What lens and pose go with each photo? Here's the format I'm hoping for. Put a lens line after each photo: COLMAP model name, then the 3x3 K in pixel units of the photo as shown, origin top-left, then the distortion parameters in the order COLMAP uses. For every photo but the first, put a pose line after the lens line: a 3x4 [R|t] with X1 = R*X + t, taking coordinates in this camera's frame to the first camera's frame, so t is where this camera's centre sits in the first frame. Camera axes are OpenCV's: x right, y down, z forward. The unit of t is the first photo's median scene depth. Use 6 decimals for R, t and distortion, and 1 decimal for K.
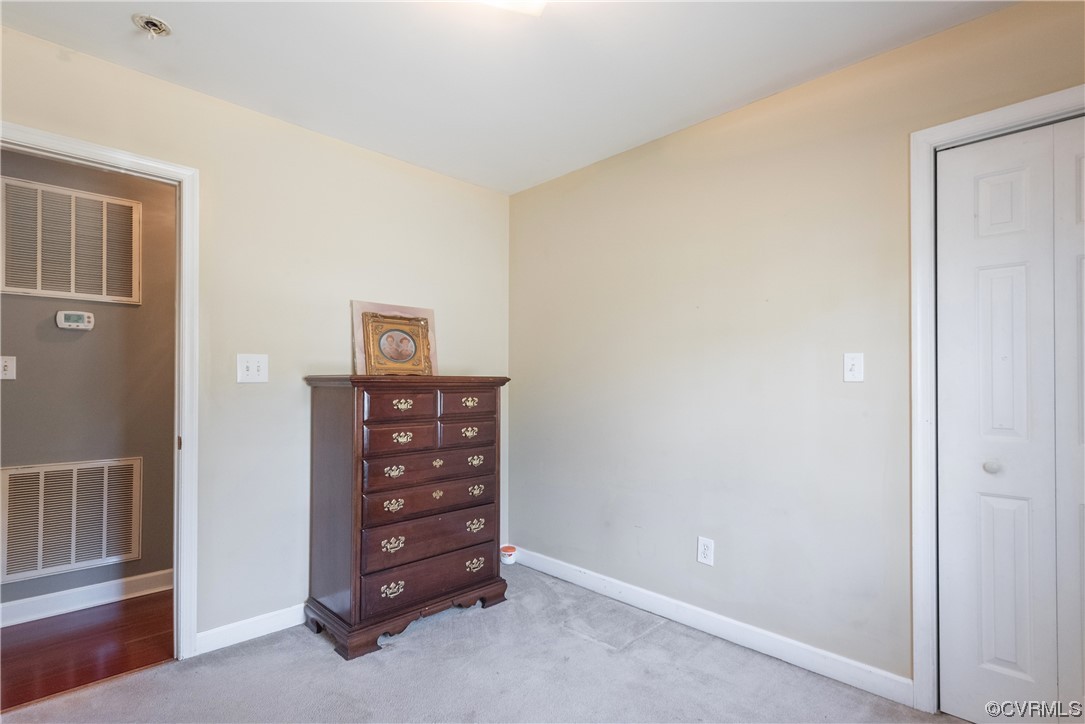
lens RADIAL K [[526.4, 0, 549.5], [0, 526.4, 378.2], [0, 0, 1]] dist [0.002263, 0.000294]
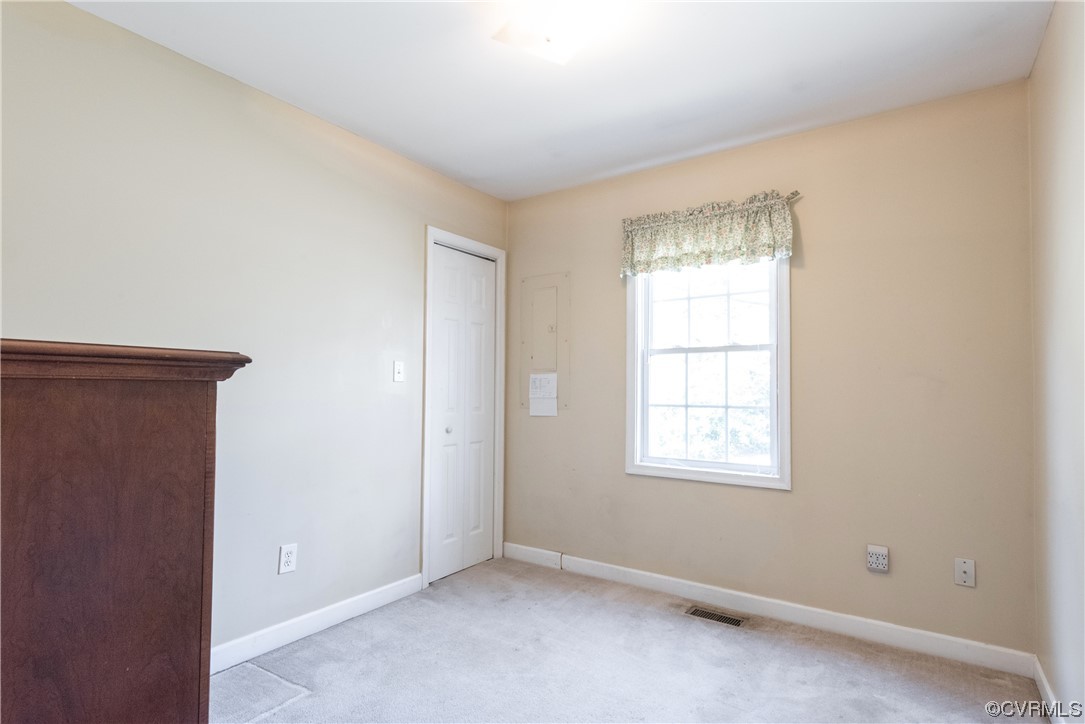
lens RADIAL K [[526.4, 0, 549.5], [0, 526.4, 378.2], [0, 0, 1]] dist [0.002263, 0.000294]
pose [[-0.183111, 0.023517, 0.982811, -0.852422], [-0.016045, 0.999509, -0.026906, 0.028955], [-0.982961, -0.020696, -0.182644, 0.846640]]
